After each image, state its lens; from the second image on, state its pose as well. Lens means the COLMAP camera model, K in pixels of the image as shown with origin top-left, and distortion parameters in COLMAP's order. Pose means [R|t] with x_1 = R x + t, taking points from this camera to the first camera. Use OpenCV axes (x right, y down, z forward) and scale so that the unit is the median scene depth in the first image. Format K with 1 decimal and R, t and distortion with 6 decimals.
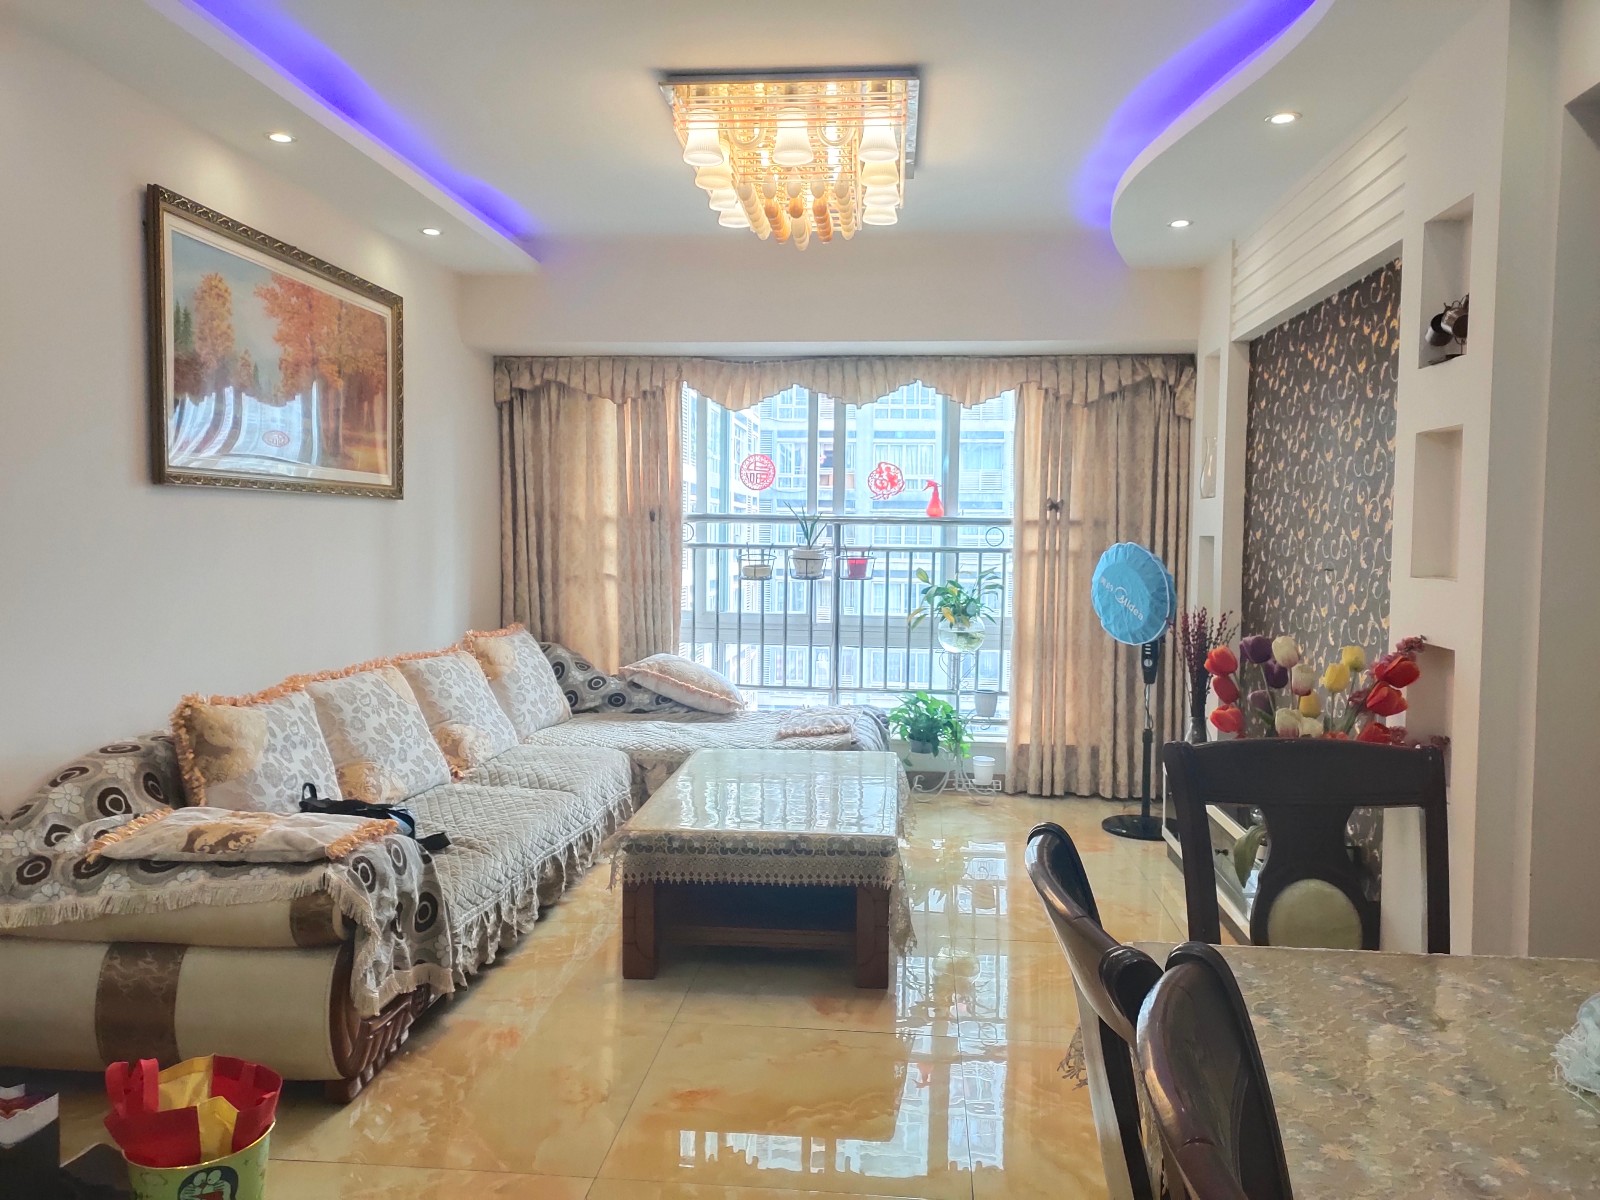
lens RADIAL K [[1193.6, 0, 804.4], [0, 1193.6, 596.5], [0, 0, 1]] dist [0.060116, -0.029381]
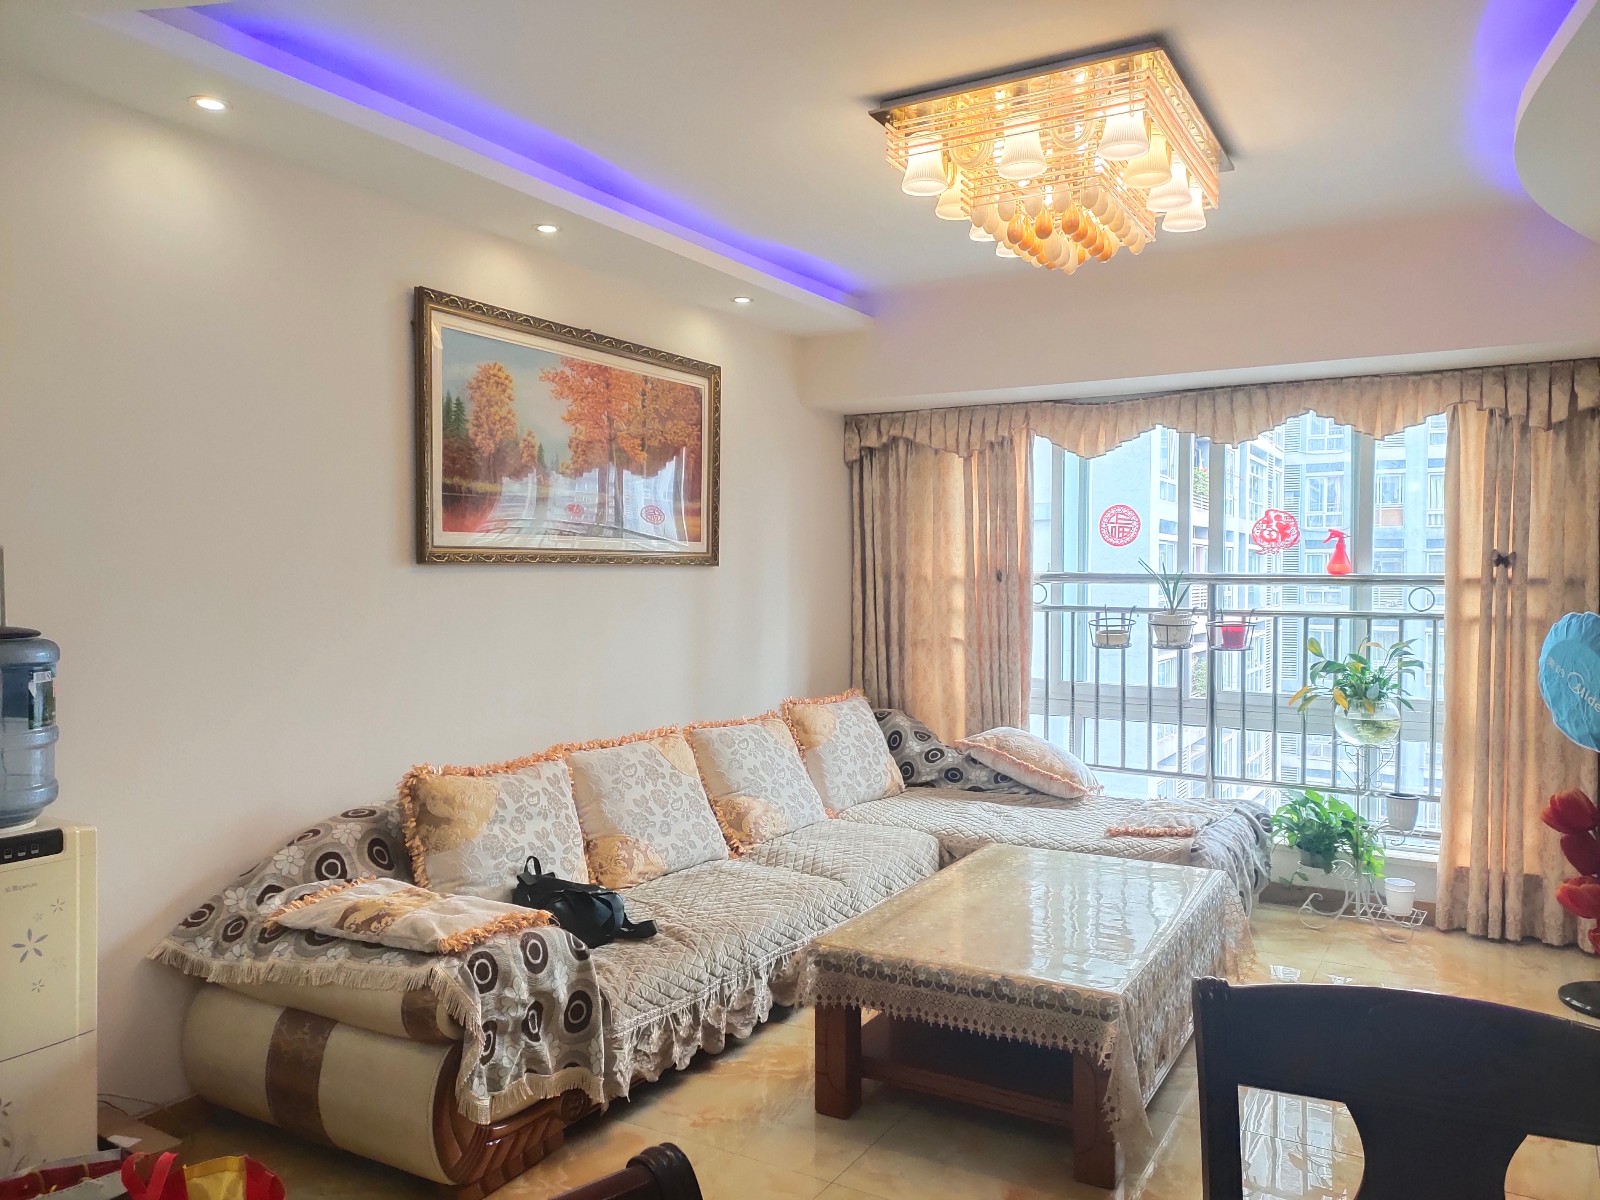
lens RADIAL K [[1193.6, 0, 792.8], [0, 1193.6, 603.7], [0, 0, 1]] dist [0.060116, -0.029381]
pose [[0.906997, 0.001642, -0.421134, 0.158752], [-0.014870, 0.999494, -0.028129, -0.024169], [0.420875, 0.031775, 0.906562, 0.132008]]
